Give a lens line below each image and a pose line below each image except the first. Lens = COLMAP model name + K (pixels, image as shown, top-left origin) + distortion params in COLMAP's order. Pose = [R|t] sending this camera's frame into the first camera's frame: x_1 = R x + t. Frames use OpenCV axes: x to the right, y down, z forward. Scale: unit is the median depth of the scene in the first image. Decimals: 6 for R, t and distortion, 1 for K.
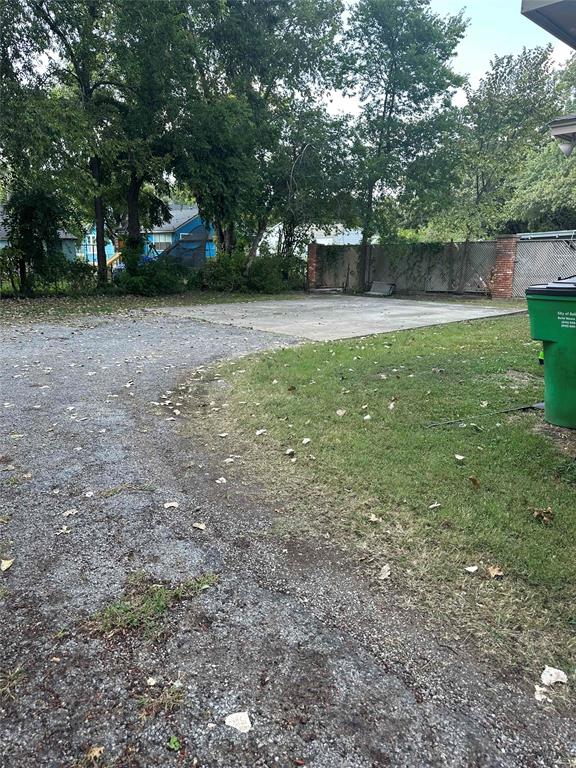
lens RADIAL K [[530.9, 0, 289.2], [0, 530.9, 396.7], [0, 0, 1]] dist [-0.007045, -0.006502]
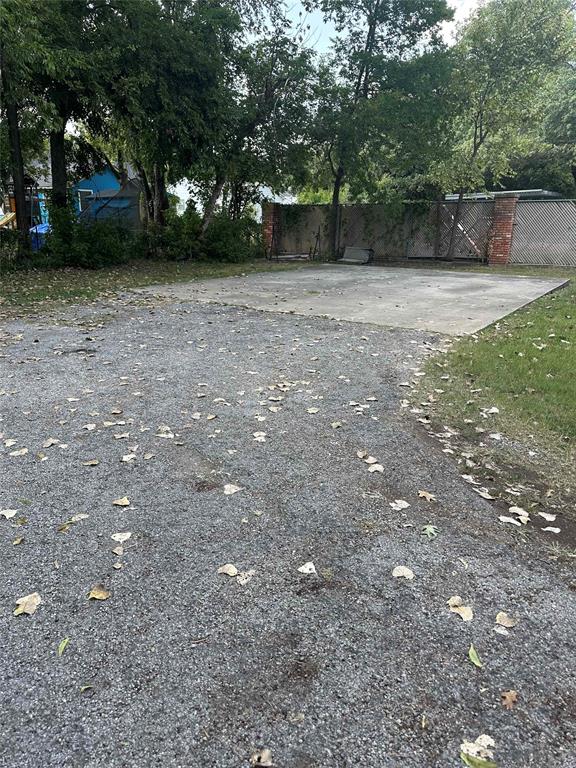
lens RADIAL K [[530.9, 0, 289.2], [0, 530.9, 396.7], [0, 0, 1]] dist [-0.007045, -0.006502]
pose [[0.979482, -0.062385, 0.191632, -0.134055], [0.049583, 0.996251, 0.070892, -0.037521], [-0.195336, -0.059936, 0.978903, 0.145186]]
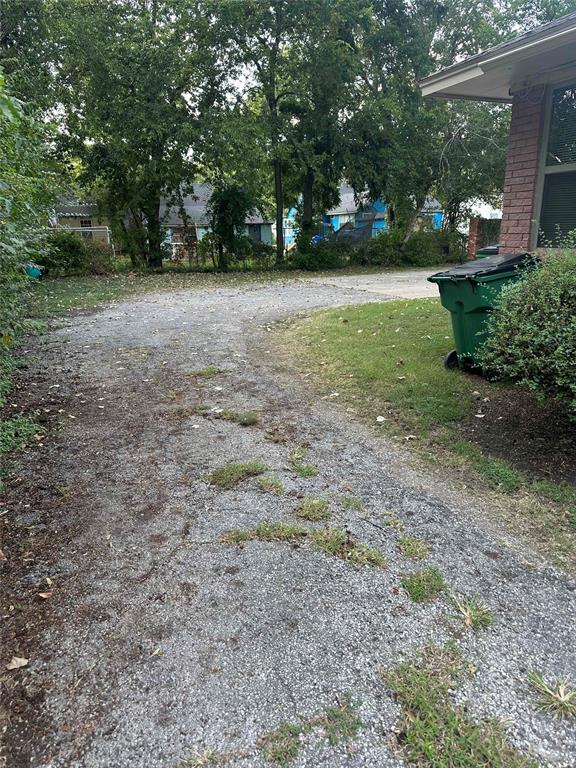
lens RADIAL K [[537.4, 0, 288.0], [0, 537.4, 384.0], [0, 0, 1]] dist [0.096925, -0.096236]
pose [[0.934322, 0.062212, -0.350958, 0.121702], [-0.058286, 0.998063, 0.021750, 0.042752], [0.351632, 0.000135, 0.936138, -0.159523]]
